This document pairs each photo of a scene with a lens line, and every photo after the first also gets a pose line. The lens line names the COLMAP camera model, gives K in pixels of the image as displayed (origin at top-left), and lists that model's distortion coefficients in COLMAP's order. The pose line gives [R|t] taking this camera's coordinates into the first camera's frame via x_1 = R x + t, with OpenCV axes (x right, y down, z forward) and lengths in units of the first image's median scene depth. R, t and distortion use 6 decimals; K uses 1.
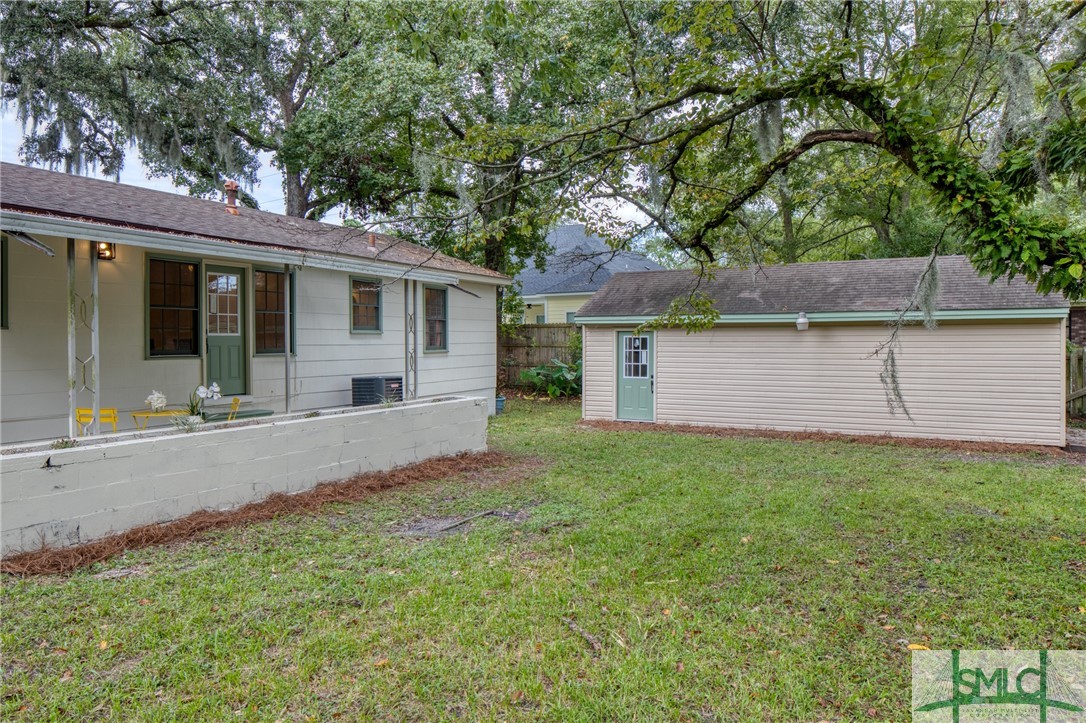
lens RADIAL K [[730.4, 0, 541.7], [0, 730.4, 347.6], [0, 0, 1]] dist [-0.007218, 0.001742]
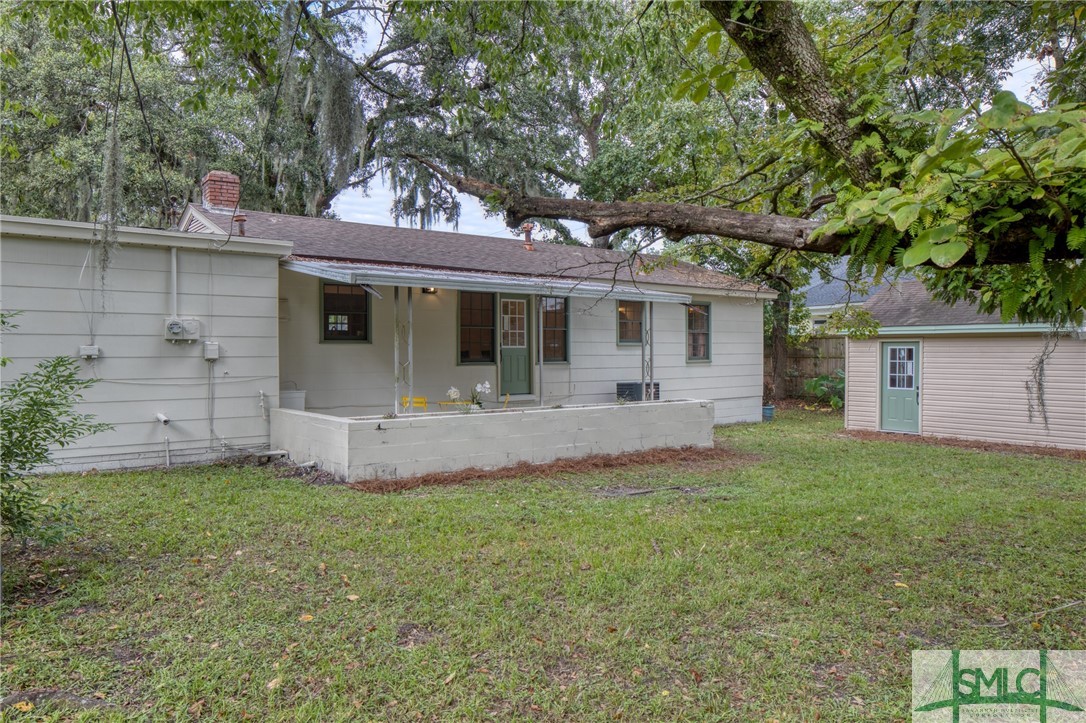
lens RADIAL K [[729.5, 0, 543.0], [0, 729.5, 361.5], [0, 0, 1]] dist [-0.001692, 0.000329]
pose [[0.906195, 0.004400, -0.422837, 0.128240], [-0.003002, 0.999988, 0.003973, 0.002054], [0.422849, -0.002331, 0.906197, -0.120068]]
